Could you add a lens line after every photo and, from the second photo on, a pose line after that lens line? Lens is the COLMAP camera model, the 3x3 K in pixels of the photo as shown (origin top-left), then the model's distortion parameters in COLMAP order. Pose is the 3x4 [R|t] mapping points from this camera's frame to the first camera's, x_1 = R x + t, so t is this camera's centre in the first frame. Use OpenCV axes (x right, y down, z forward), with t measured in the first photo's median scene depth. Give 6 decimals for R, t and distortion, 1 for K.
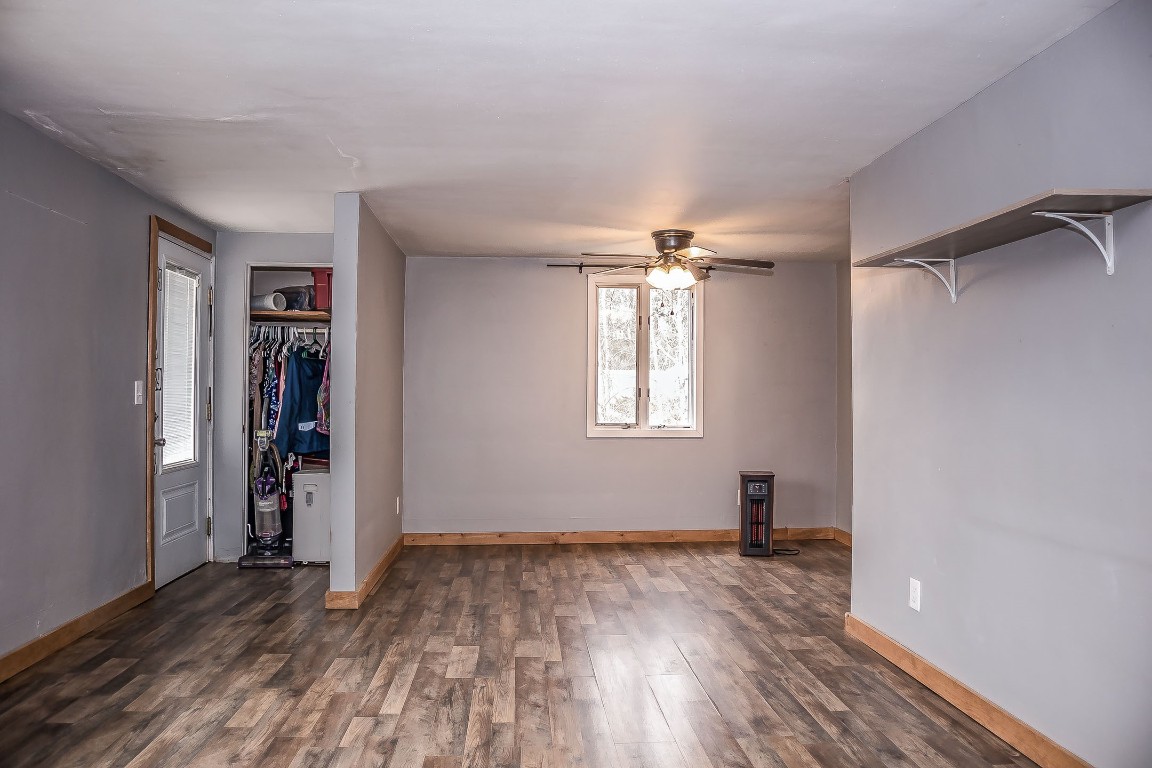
lens RADIAL K [[791.8, 0, 574.7], [0, 791.8, 386.9], [0, 0, 1]] dist [-0.052072, -0.000121]
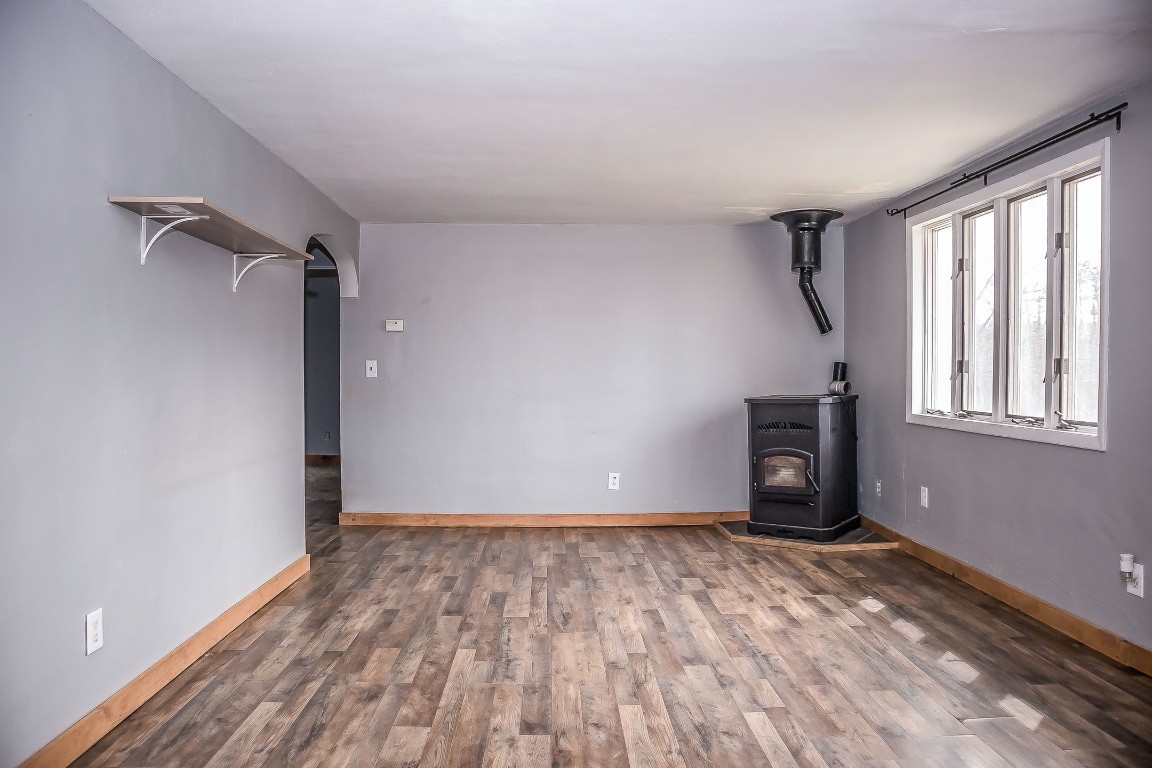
lens RADIAL K [[791.8, 0, 576.0], [0, 791.8, 381.0], [0, 0, 1]] dist [-0.052072, -0.000121]
pose [[-0.999206, -0.009932, 0.038571, -0.057808], [-0.010010, 0.999948, -0.001836, 0.026231], [-0.038551, -0.002220, -0.999254, 1.959184]]
